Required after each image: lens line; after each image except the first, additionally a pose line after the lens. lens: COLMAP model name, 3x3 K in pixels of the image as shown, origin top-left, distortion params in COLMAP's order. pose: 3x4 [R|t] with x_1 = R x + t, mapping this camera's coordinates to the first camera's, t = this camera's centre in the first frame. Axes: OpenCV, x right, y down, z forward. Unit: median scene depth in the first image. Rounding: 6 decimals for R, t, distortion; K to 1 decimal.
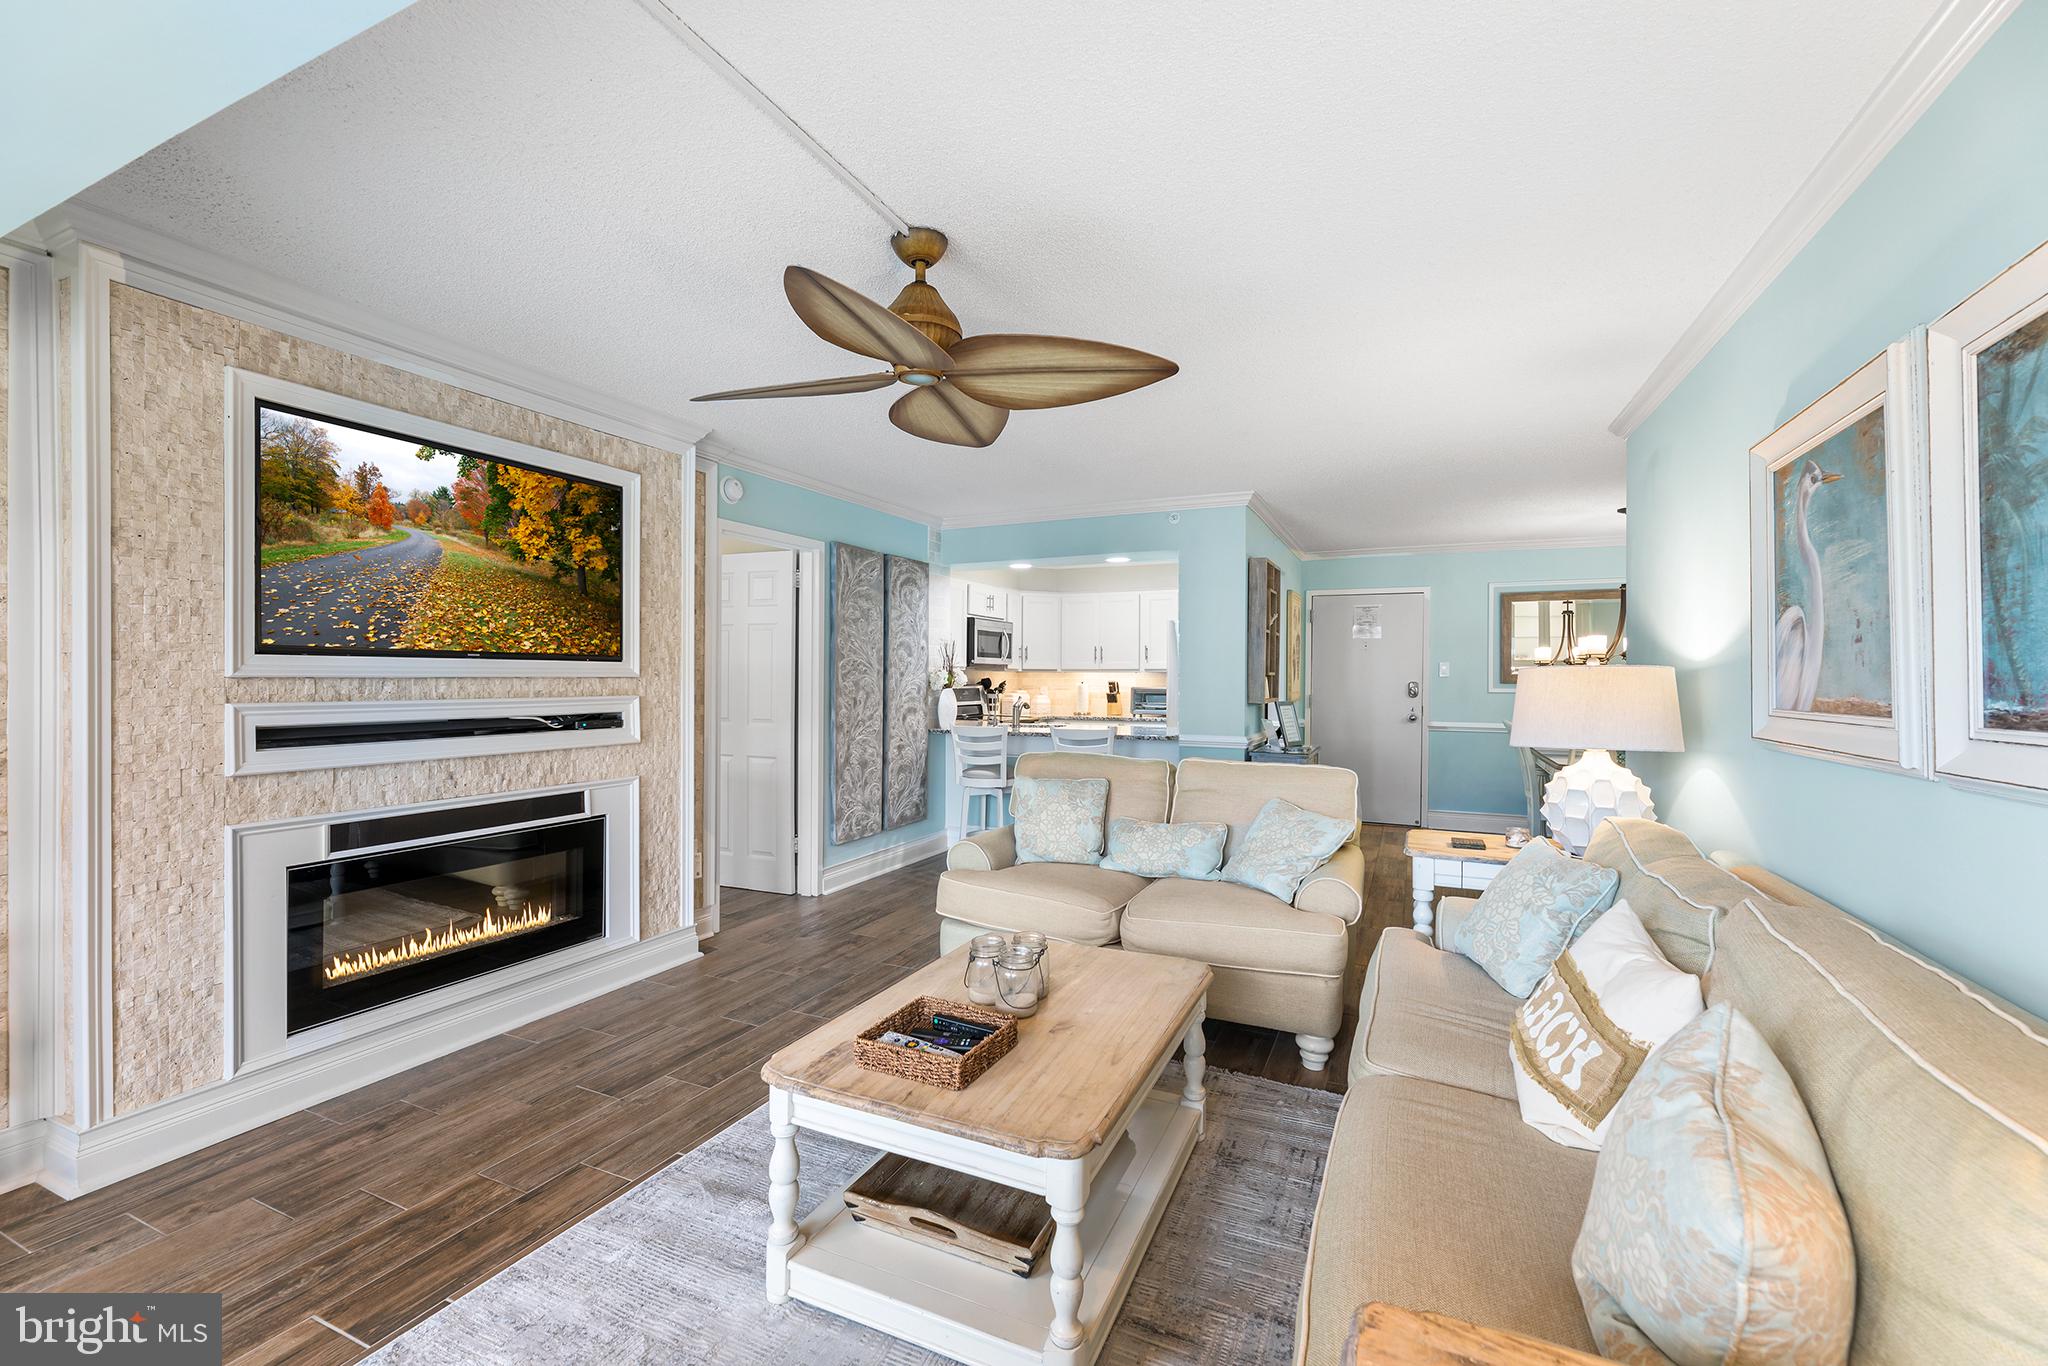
lens RADIAL K [[845.6, 0, 1008.0], [0, 845.6, 680.0], [0, 0, 1]] dist [0.001952, -0.000710]
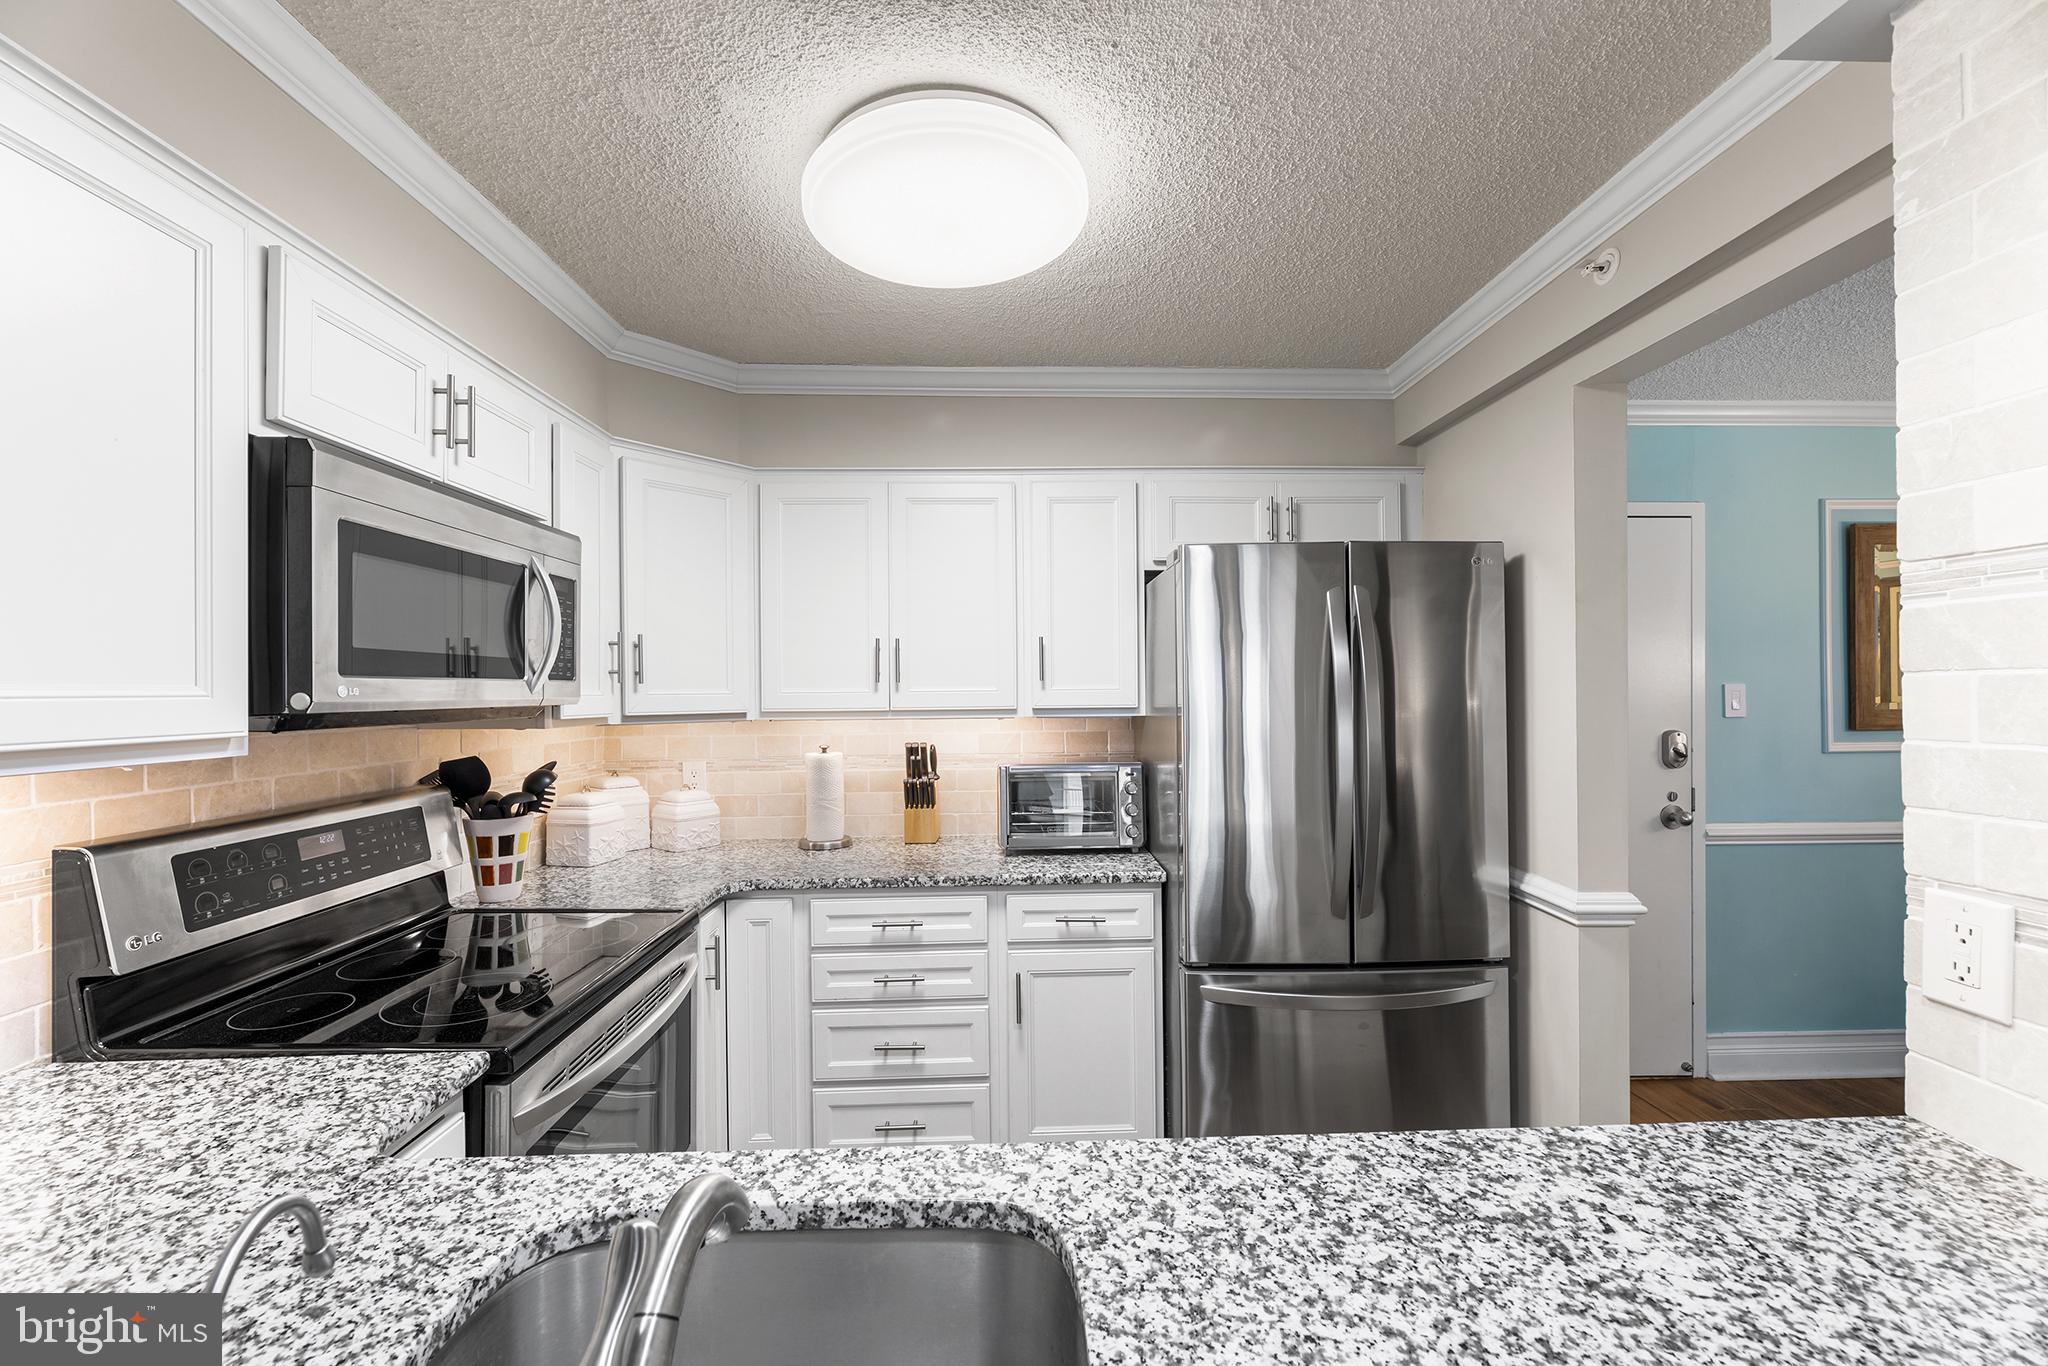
lens RADIAL K [[845.6, 0, 1011.3], [0, 845.6, 694.4], [0, 0, 1]] dist [0.001952, -0.000710]
pose [[0.882511, -0.016512, 0.470001, -0.001965], [0.014089, 0.999863, 0.008672, -0.049687], [-0.470080, -0.001032, 0.882623, 1.669121]]
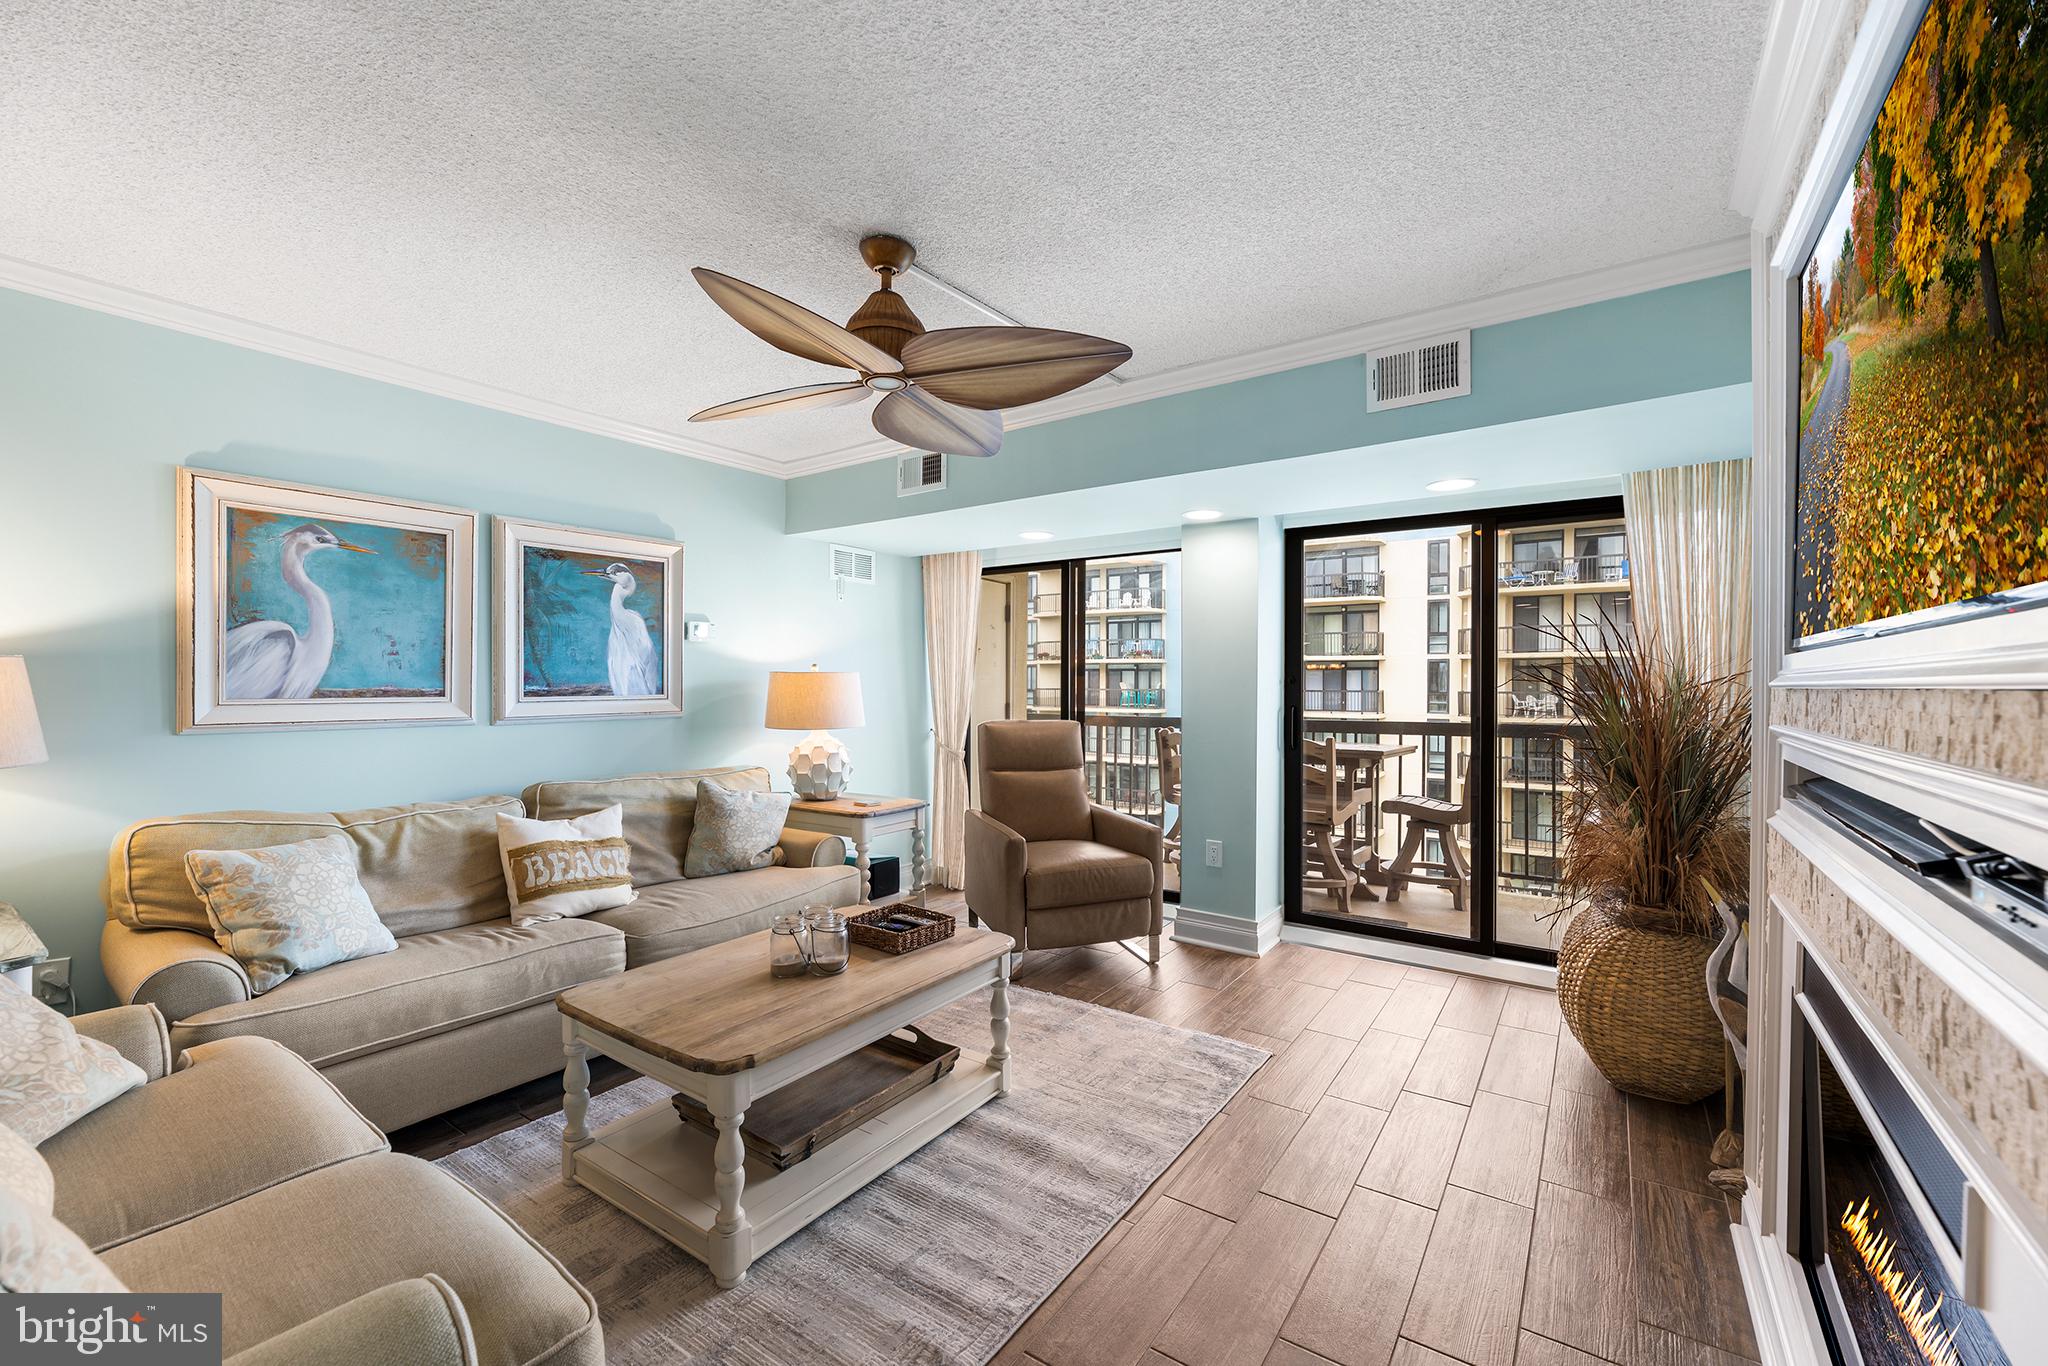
lens RADIAL K [[845.6, 0, 1039.0], [0, 845.6, 677.0], [0, 0, 1]] dist [0.001952, -0.000710]
pose [[-0.987571, -0.008955, 0.156921, -0.283637], [-0.009779, 0.999942, -0.004476, -0.002247], [-0.156872, -0.005954, -0.987601, 1.246984]]
